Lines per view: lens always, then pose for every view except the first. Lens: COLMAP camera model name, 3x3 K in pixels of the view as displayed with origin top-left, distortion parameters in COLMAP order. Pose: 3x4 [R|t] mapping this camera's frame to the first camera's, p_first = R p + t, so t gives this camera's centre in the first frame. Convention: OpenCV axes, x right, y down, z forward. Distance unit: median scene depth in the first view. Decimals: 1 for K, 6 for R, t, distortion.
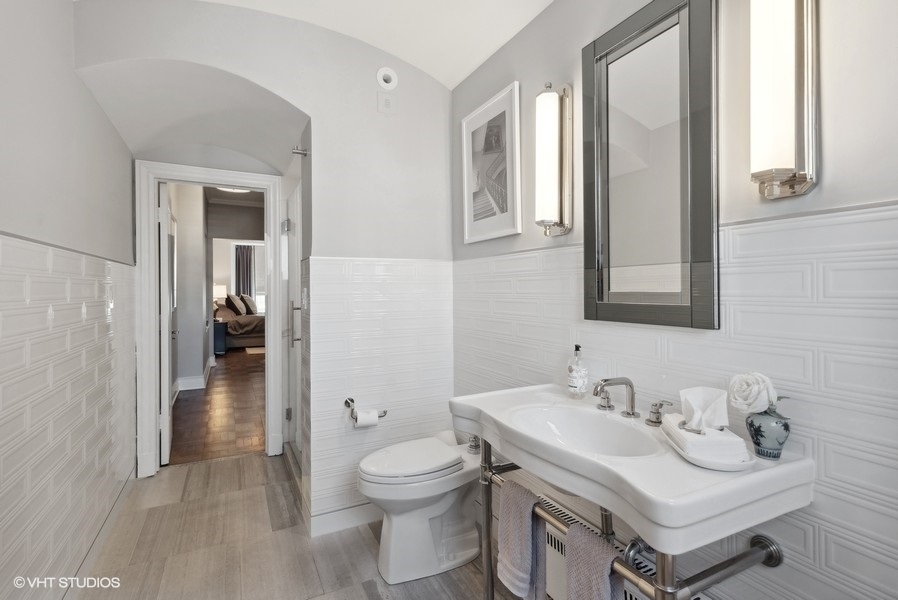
lens RADIAL K [[426.4, 0, 447.8], [0, 426.4, 294.6], [0, 0, 1]] dist [0.011507, -0.000936]
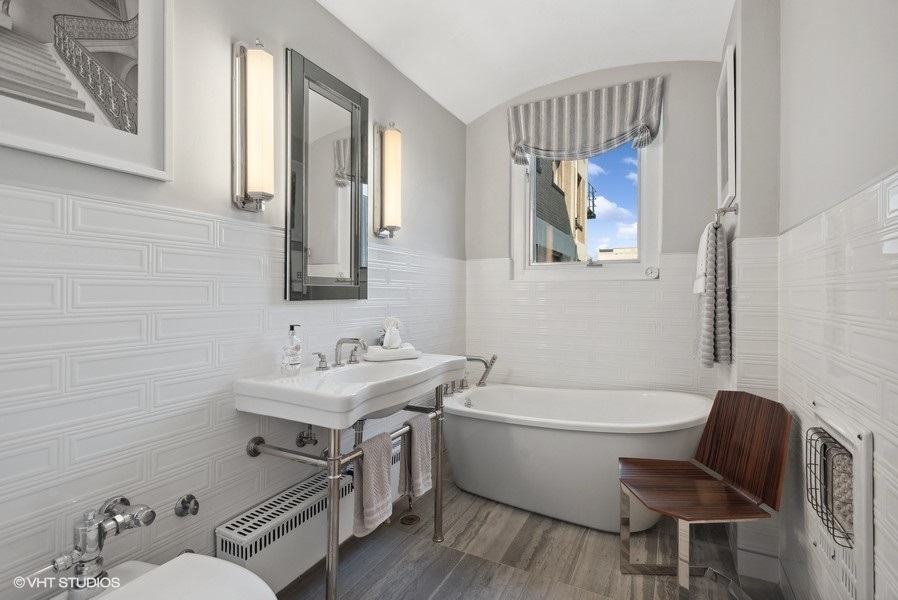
lens RADIAL K [[426.4, 0, 447.6], [0, 426.4, 293.2], [0, 0, 1]] dist [0.011507, -0.000936]
pose [[-0.584920, 0.007307, 0.811058, -0.767631], [0.019170, 0.999805, 0.004818, 0.041628], [-0.810865, 0.018366, -0.584945, 1.294131]]
